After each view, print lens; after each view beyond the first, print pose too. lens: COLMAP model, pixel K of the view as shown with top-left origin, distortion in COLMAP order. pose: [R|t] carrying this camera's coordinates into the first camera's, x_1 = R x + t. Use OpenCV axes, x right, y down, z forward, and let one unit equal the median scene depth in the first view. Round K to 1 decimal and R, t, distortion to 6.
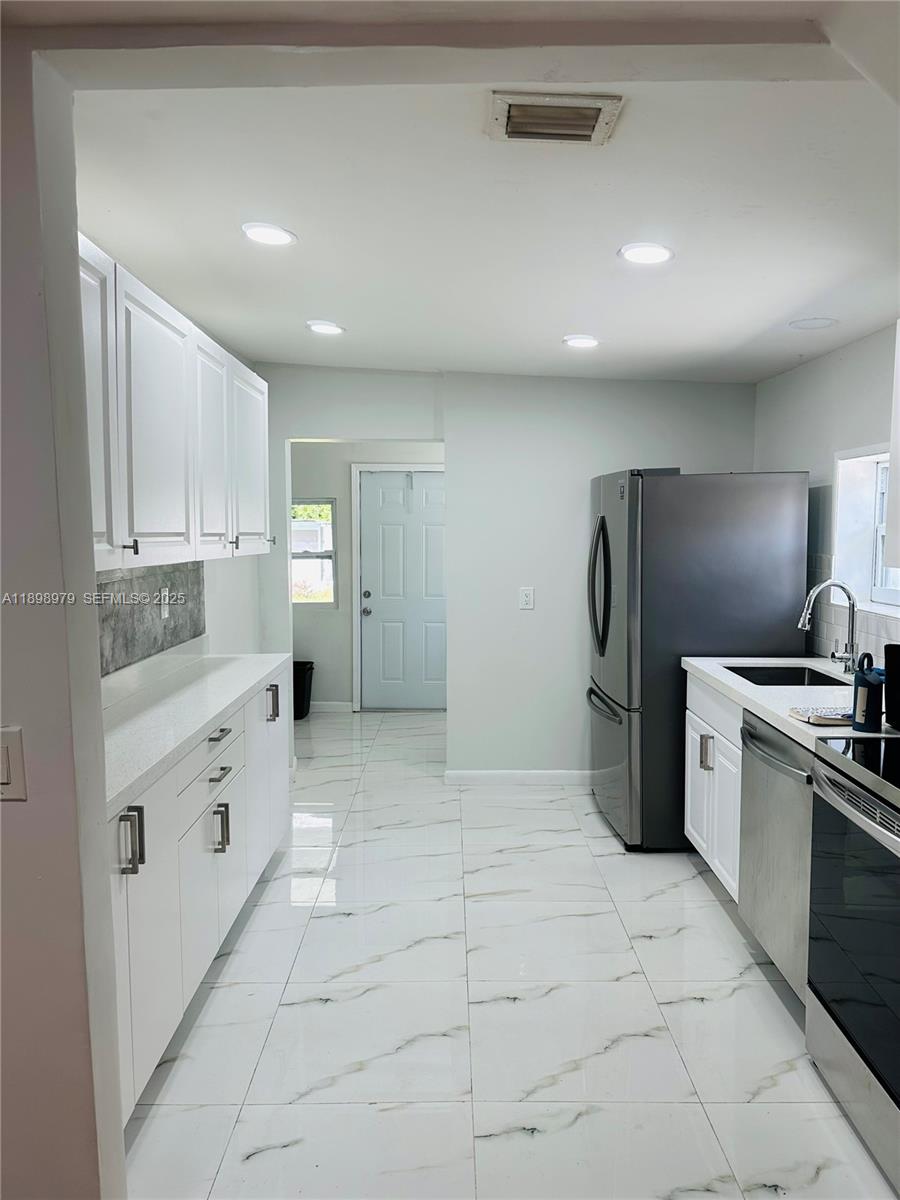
lens RADIAL K [[845.4, 0, 456.0], [0, 845.4, 602.0], [0, 0, 1]] dist [0.077211, -0.042894]
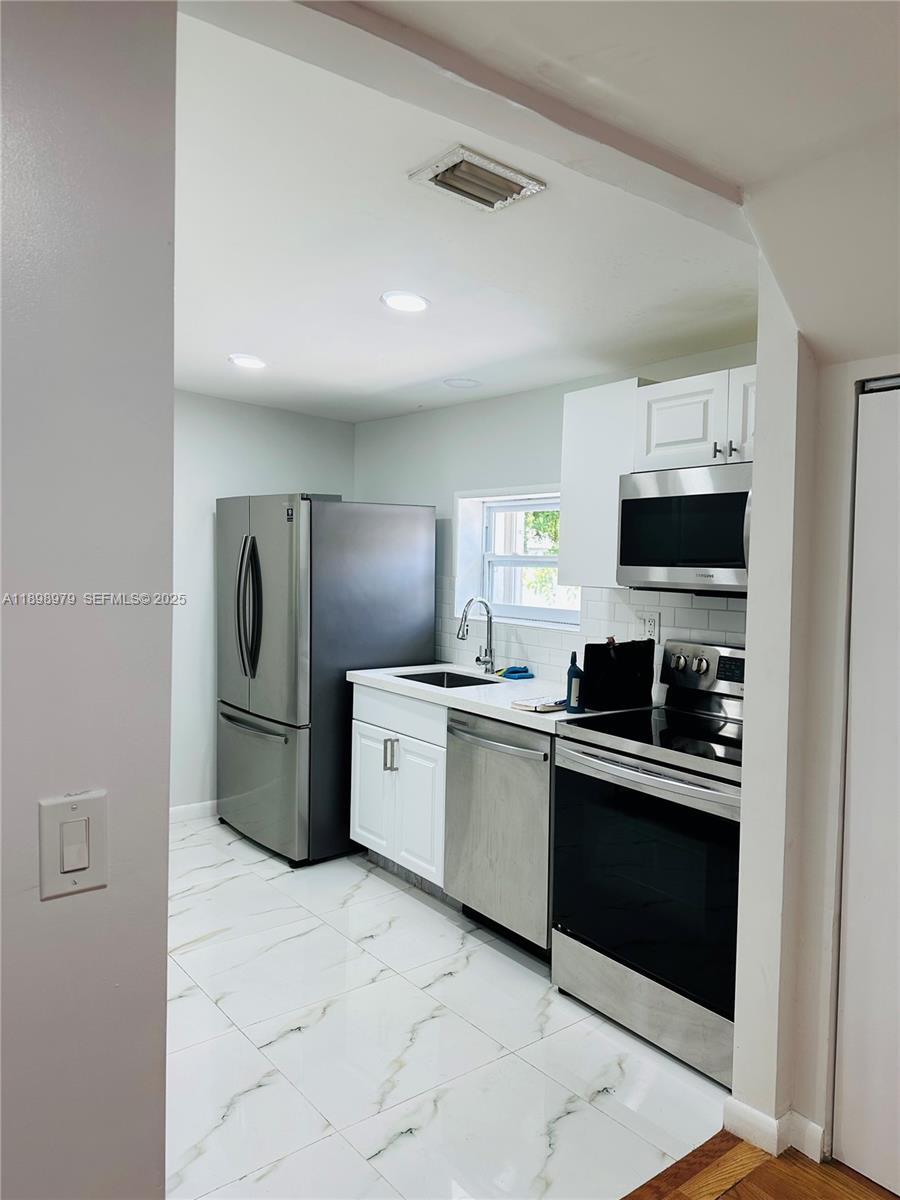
lens RADIAL K [[845.4, 0, 453.4], [0, 845.4, 592.1], [0, 0, 1]] dist [0.077211, -0.042894]
pose [[0.790691, -0.001888, 0.612213, -0.295317], [0.029794, 0.998929, -0.035400, 0.007839], [-0.611490, 0.046231, 0.789900, 0.079391]]
